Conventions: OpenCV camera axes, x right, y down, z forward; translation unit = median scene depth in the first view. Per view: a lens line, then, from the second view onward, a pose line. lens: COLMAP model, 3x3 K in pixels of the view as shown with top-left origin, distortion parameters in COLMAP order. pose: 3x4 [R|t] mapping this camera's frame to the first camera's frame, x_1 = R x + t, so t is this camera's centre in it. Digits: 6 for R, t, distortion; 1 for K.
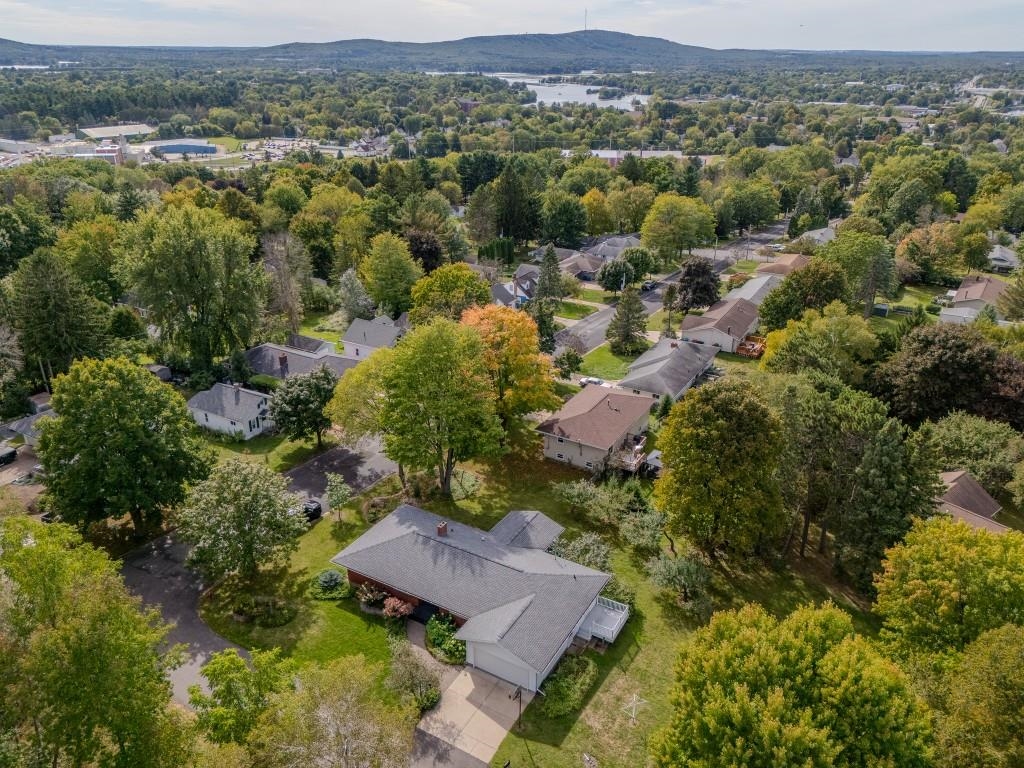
lens RADIAL K [[752.1, 0, 512.0], [0, 752.1, 384.0], [0, 0, 1]] dist [0.074422, -0.071618]
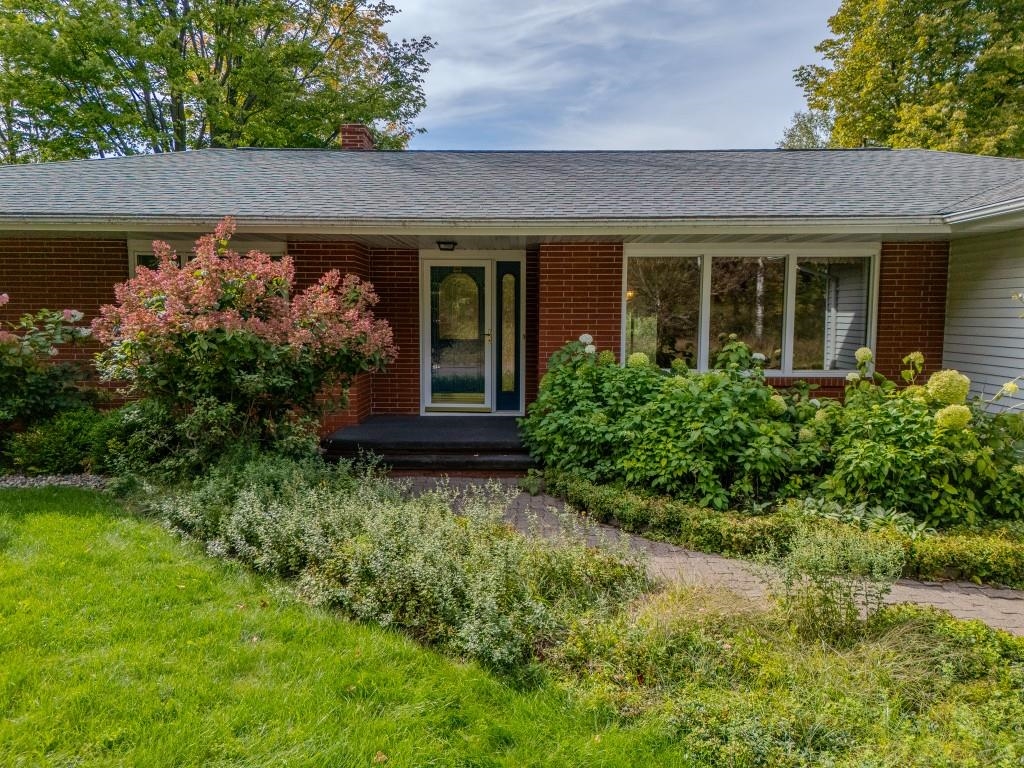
lens RADIAL K [[752.1, 0, 512.0], [0, 752.1, 384.0], [0, 0, 1]] dist [0.074422, -0.071618]
pose [[0.877938, -0.034335, 0.477542, -0.174005], [0.192279, 0.938739, -0.286002, 0.348443], [-0.438467, 0.342913, 0.830757, 0.914115]]
